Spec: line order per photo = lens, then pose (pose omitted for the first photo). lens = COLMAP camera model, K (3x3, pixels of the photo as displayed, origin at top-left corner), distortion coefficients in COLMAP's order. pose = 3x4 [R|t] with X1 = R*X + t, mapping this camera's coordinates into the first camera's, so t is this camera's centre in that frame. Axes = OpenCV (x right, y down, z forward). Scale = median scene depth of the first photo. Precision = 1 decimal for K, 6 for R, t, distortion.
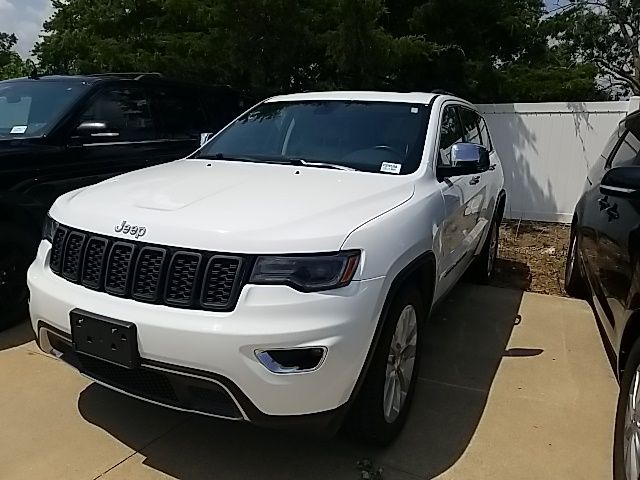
lens RADIAL K [[515.0, 0, 311.6], [0, 515.0, 230.3], [0, 0, 1]] dist [0.004638, -0.008605]
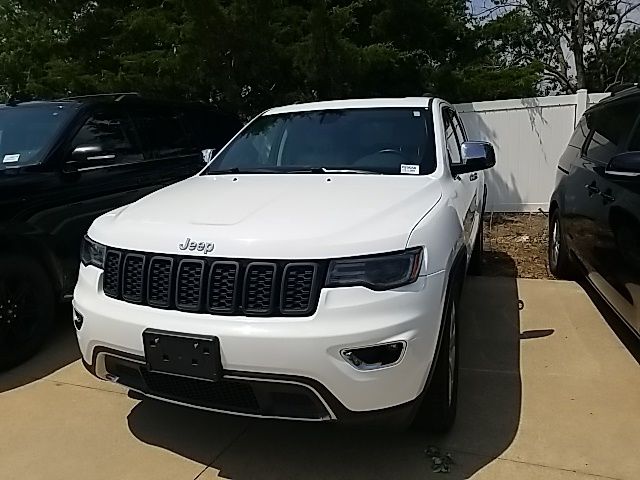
lens RADIAL K [[515.2, 0, 306.4], [0, 515.2, 229.8], [0, 0, 1]] dist [0.001877, -0.001550]
pose [[0.992414, -0.080705, 0.092745, -0.158414], [0.082462, 0.996477, -0.015266, 0.000000], [-0.091186, 0.022798, 0.995573, -0.022928]]
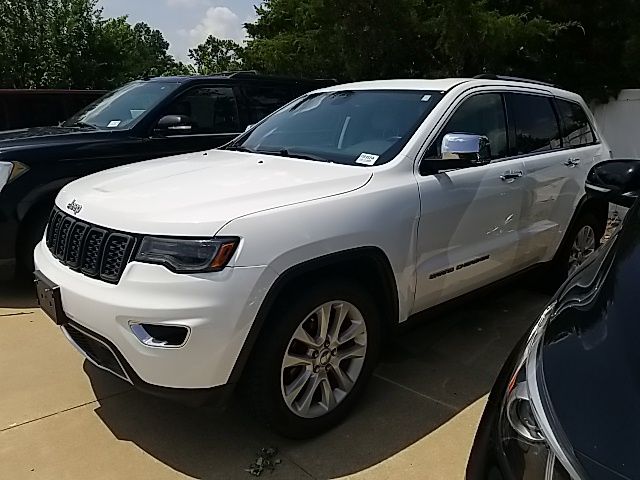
lens RADIAL K [[512.7, 0, 314.6], [0, 512.7, 227.3], [0, 0, 1]] dist [0.016788, -0.008849]
pose [[0.935908, 0.059476, -0.347188, 0.390500], [-0.057080, 0.998223, 0.017136, -0.004985], [0.347590, 0.003780, 0.937639, 0.067508]]
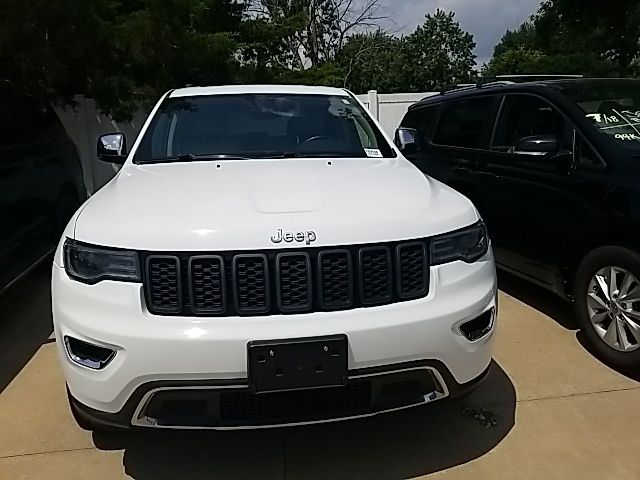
lens RADIAL K [[515.0, 0, 311.6], [0, 515.0, 230.3], [0, 0, 1]] dist [0.004638, -0.008605]
pose [[0.817145, -0.160183, 0.553729, -0.560023], [0.159819, 0.985912, 0.049358, -0.034829], [-0.553834, 0.048164, 0.831233, 0.177481]]
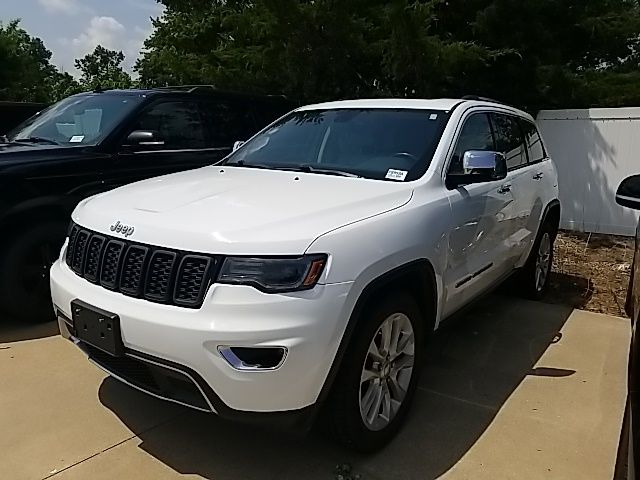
lens RADIAL K [[515.0, 0, 311.6], [0, 515.0, 230.3], [0, 0, 1]] dist [0.004638, -0.008605]
pose [[0.986258, 0.023934, -0.163471, 0.153157], [-0.026699, 0.999535, -0.014735, 0.004468], [0.163043, 0.018897, 0.986438, -0.006288]]
